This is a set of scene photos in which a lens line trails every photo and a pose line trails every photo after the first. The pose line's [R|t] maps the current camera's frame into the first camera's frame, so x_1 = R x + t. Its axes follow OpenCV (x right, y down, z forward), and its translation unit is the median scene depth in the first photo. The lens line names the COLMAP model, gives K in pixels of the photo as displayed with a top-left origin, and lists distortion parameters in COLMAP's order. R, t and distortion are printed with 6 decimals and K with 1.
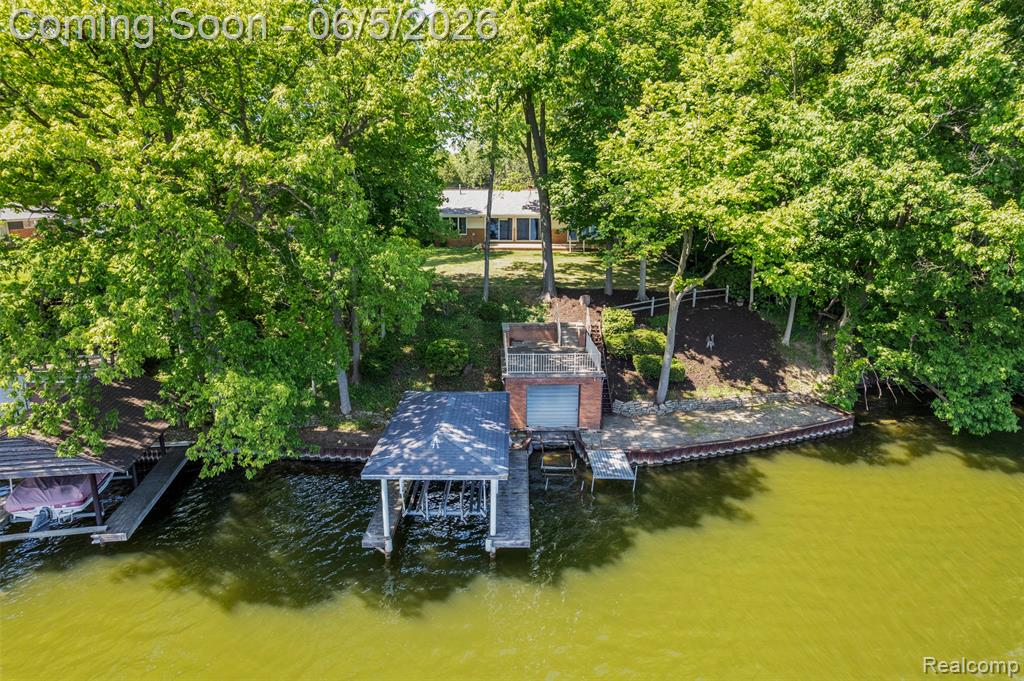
lens RADIAL K [[657.6, 0, 512.0], [0, 657.6, 340.5], [0, 0, 1]] dist [-0.079296, 0.071752]
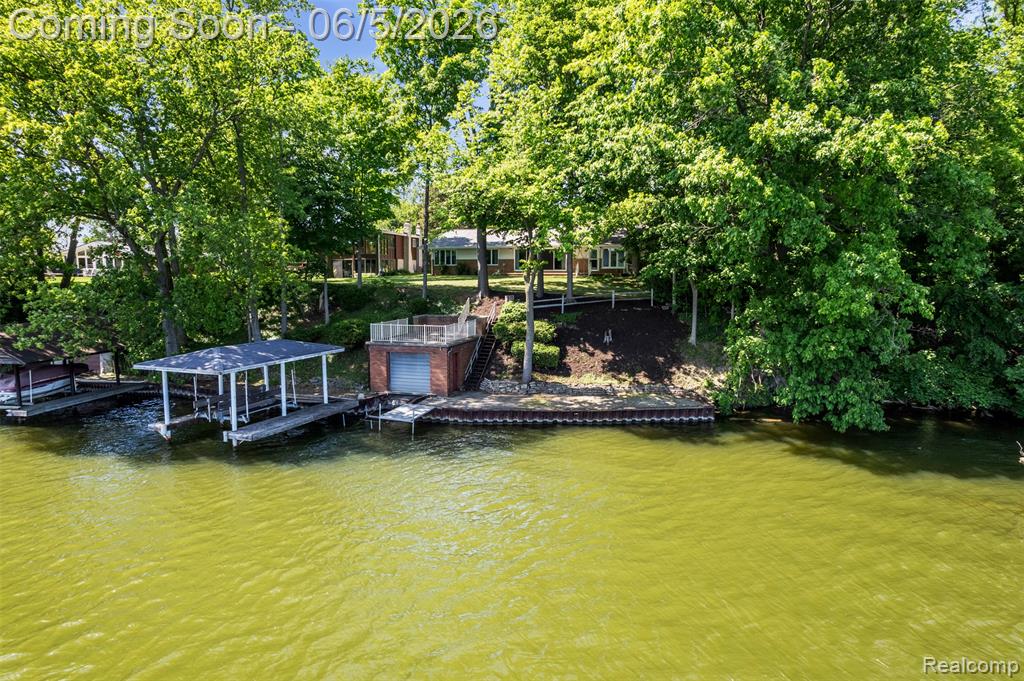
lens RADIAL K [[657.6, 0, 512.0], [0, 657.6, 340.5], [0, 0, 1]] dist [-0.079296, 0.071752]
pose [[0.944848, 0.030092, -0.326125, 0.593782], [-0.070144, 0.991257, -0.111758, 0.158178], [0.319911, 0.128470, 0.938697, -0.002793]]
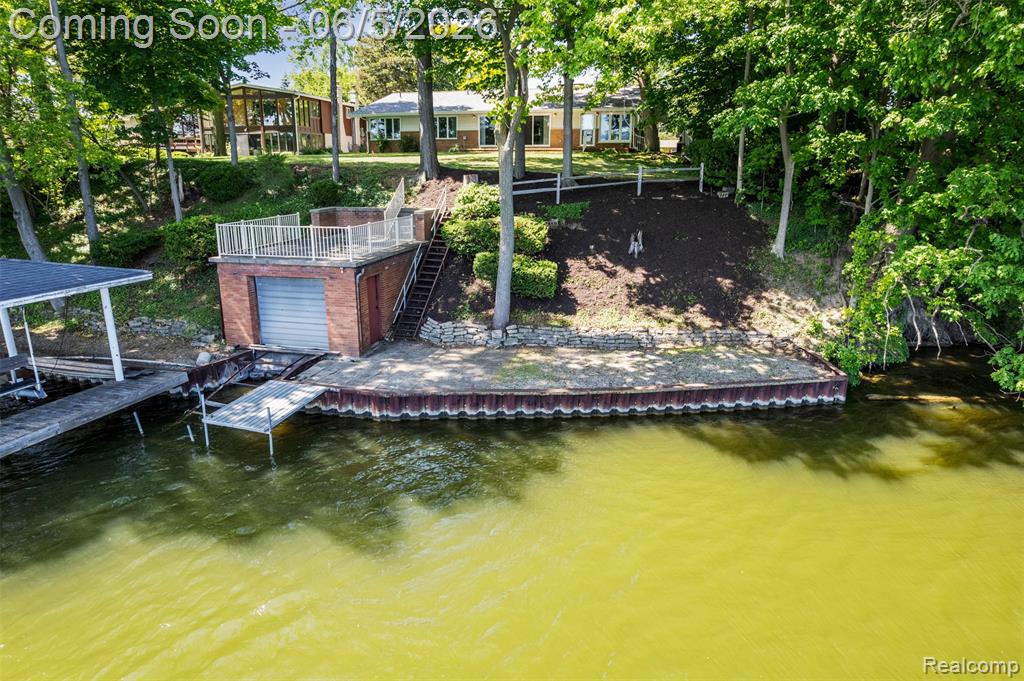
lens RADIAL K [[657.6, 0, 512.0], [0, 657.6, 340.5], [0, 0, 1]] dist [-0.079296, 0.071752]
pose [[0.960424, 0.070126, -0.269570, 0.435356], [-0.060086, 0.997163, 0.045327, 0.084960], [0.271984, -0.027336, 0.961913, 0.460632]]
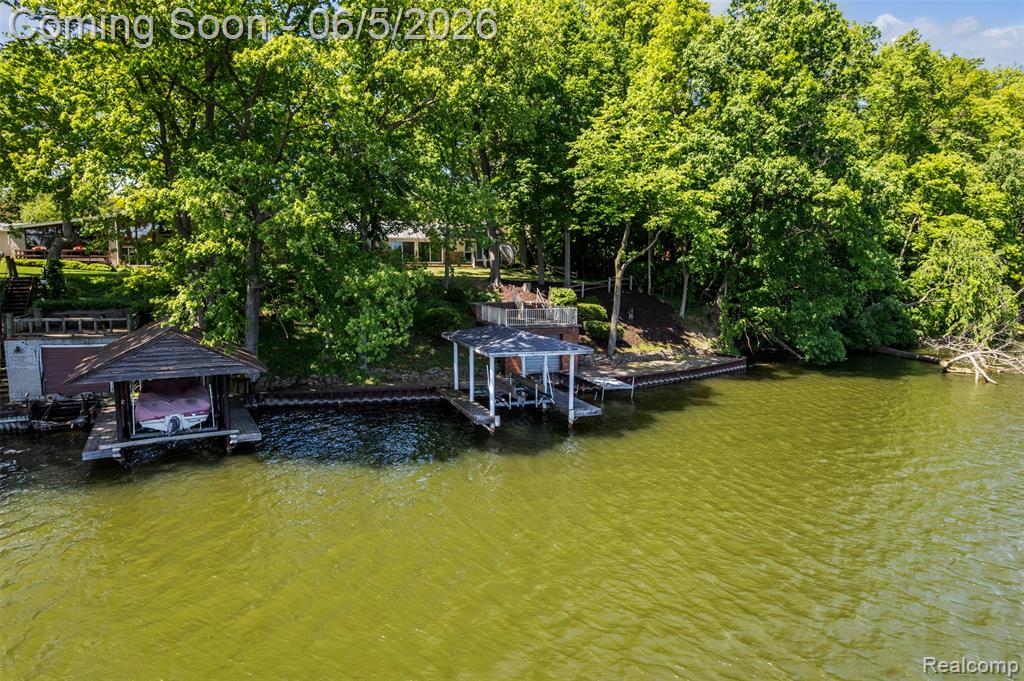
lens RADIAL K [[669.7, 0, 524.2], [0, 669.7, 338.2], [0, 0, 1]] dist [-0.079484, 0.075513]
pose [[0.943997, -0.036938, 0.327881, -0.370617], [0.076759, 0.991035, -0.109350, 0.204572], [-0.320902, 0.128394, 0.938369, -0.152028]]
